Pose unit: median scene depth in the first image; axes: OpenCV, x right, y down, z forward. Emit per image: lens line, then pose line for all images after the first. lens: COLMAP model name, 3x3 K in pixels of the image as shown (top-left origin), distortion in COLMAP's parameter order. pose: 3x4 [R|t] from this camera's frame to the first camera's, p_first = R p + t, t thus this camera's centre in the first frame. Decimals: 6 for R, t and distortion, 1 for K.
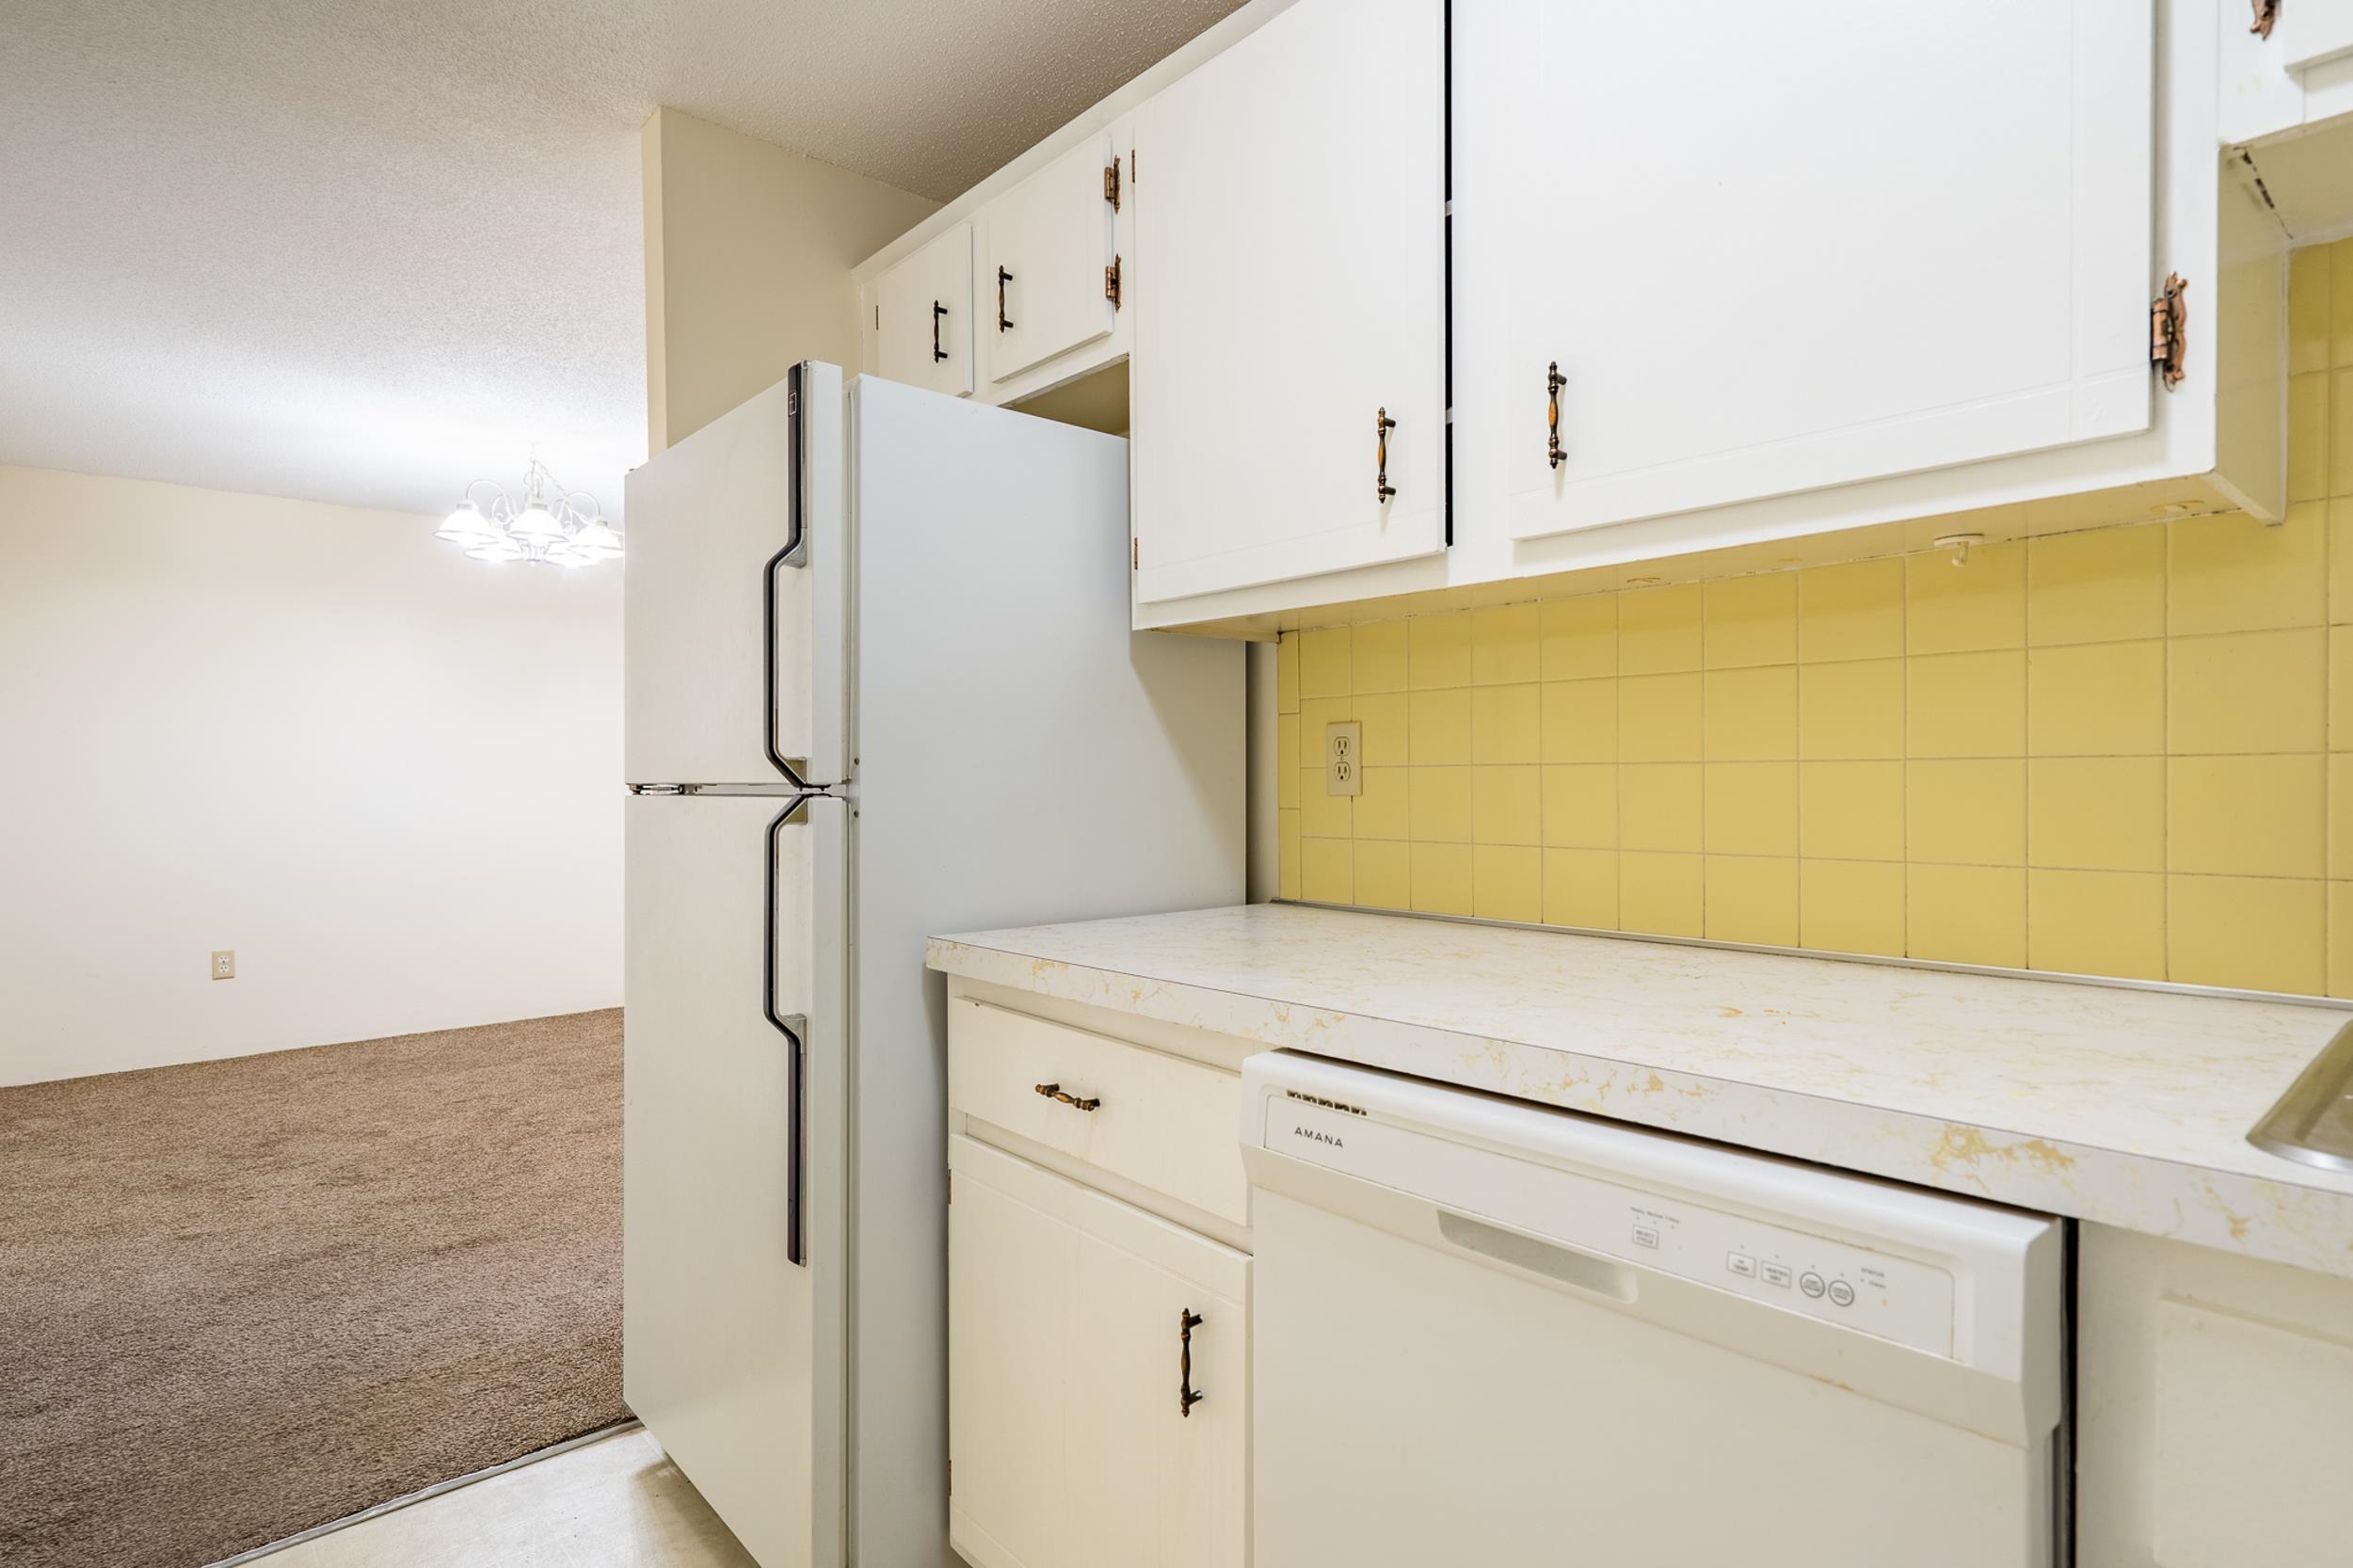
lens RADIAL K [[1254.9, 0, 1168.4], [0, 1254.9, 788.9], [0, 0, 1]] dist [0.000477, 0.000375]
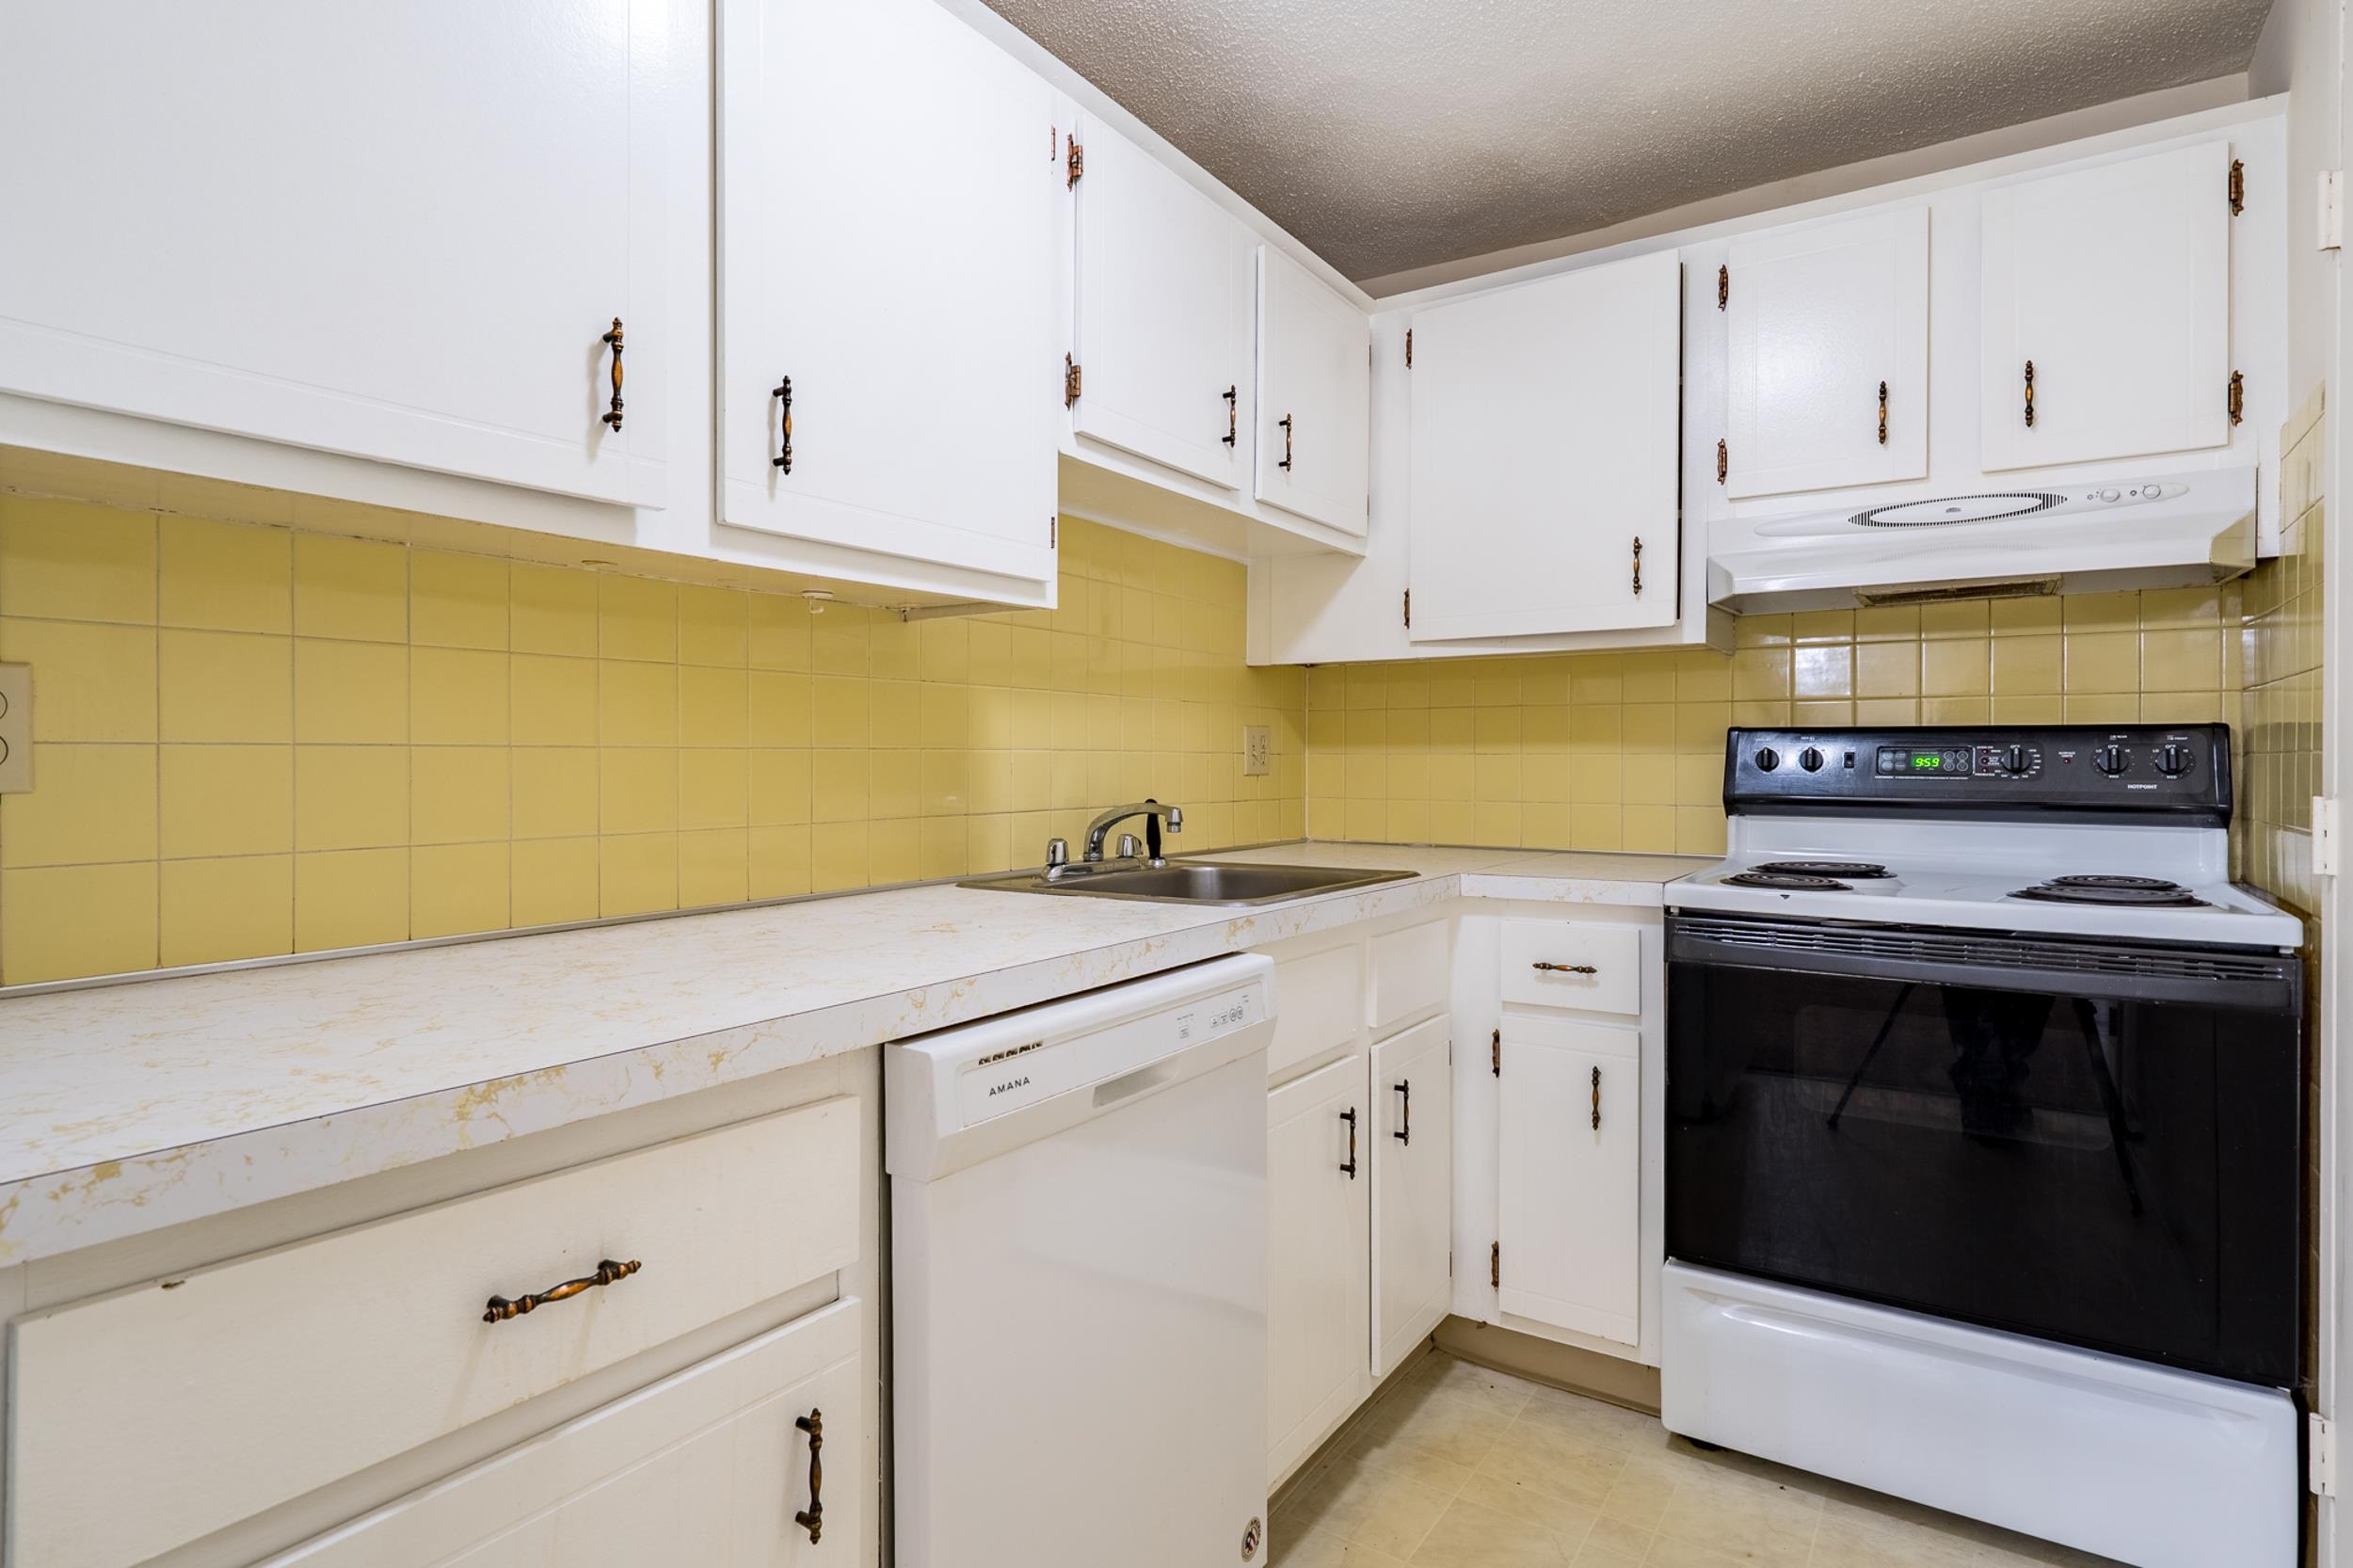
lens RADIAL K [[1198.0, 0, 1165.9], [0, 1198.0, 765.9], [0, 0, 1]] dist [0.002896, 0.000587]
pose [[-0.253554, -0.000135, 0.967321, -0.844645], [0.010456, 0.999941, 0.002880, -0.003701], [-0.967265, 0.010844, -0.253537, 1.029766]]
